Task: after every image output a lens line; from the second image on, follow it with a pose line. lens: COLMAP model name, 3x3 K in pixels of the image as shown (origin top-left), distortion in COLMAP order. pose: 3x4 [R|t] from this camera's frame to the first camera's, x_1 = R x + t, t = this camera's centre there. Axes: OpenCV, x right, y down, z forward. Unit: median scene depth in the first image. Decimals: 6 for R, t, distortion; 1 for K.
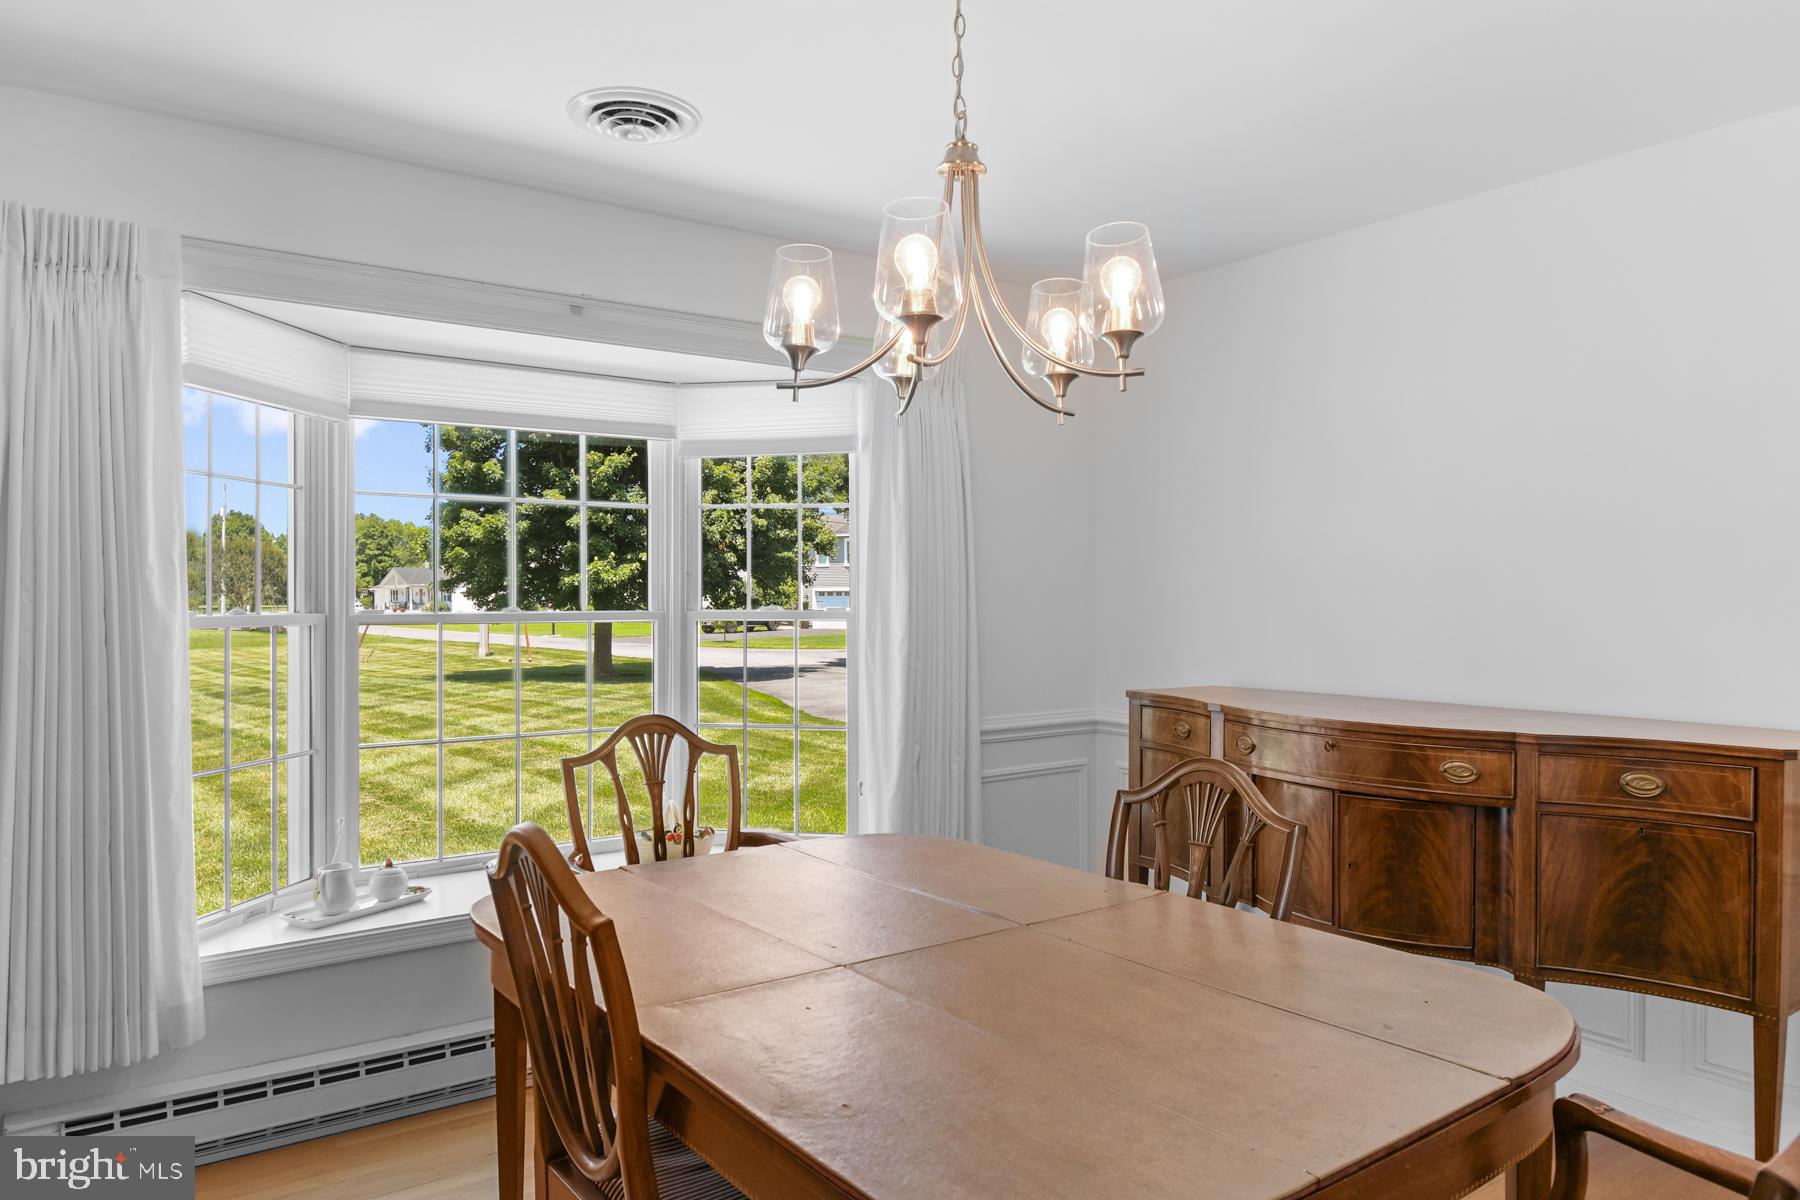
lens RADIAL K [[1165.9, 0, 900.3], [0, 1165.9, 582.5], [0, 0, 1]] dist [0.013441, -0.028107]
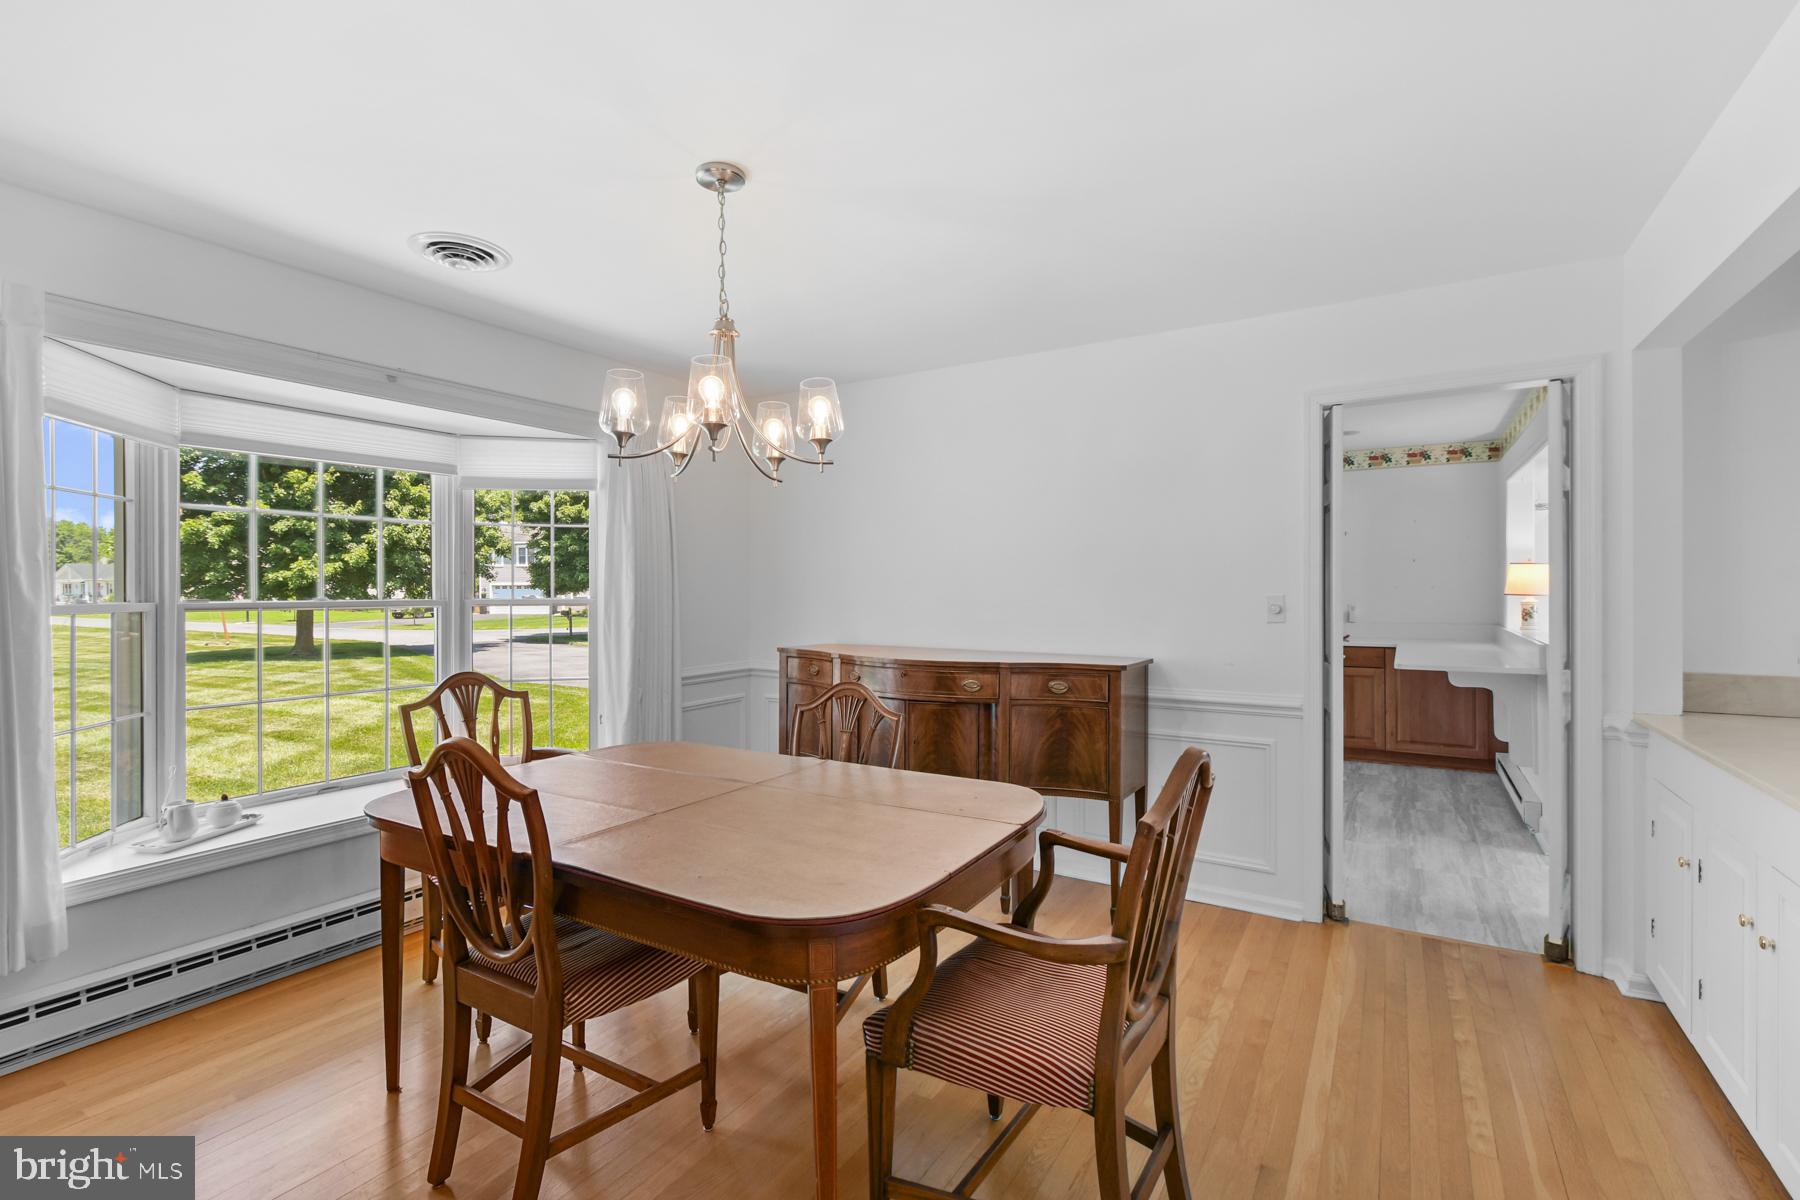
lens RADIAL K [[816.7, 0, 889.0], [0, 816.7, 573.0], [0, 0, 1]] dist [0.000665, 0.000203]
pose [[0.923507, 0.006920, 0.383520, -0.124862], [-0.003886, 0.999955, -0.008685, -0.000701], [-0.383563, 0.006531, 0.923492, -0.121221]]
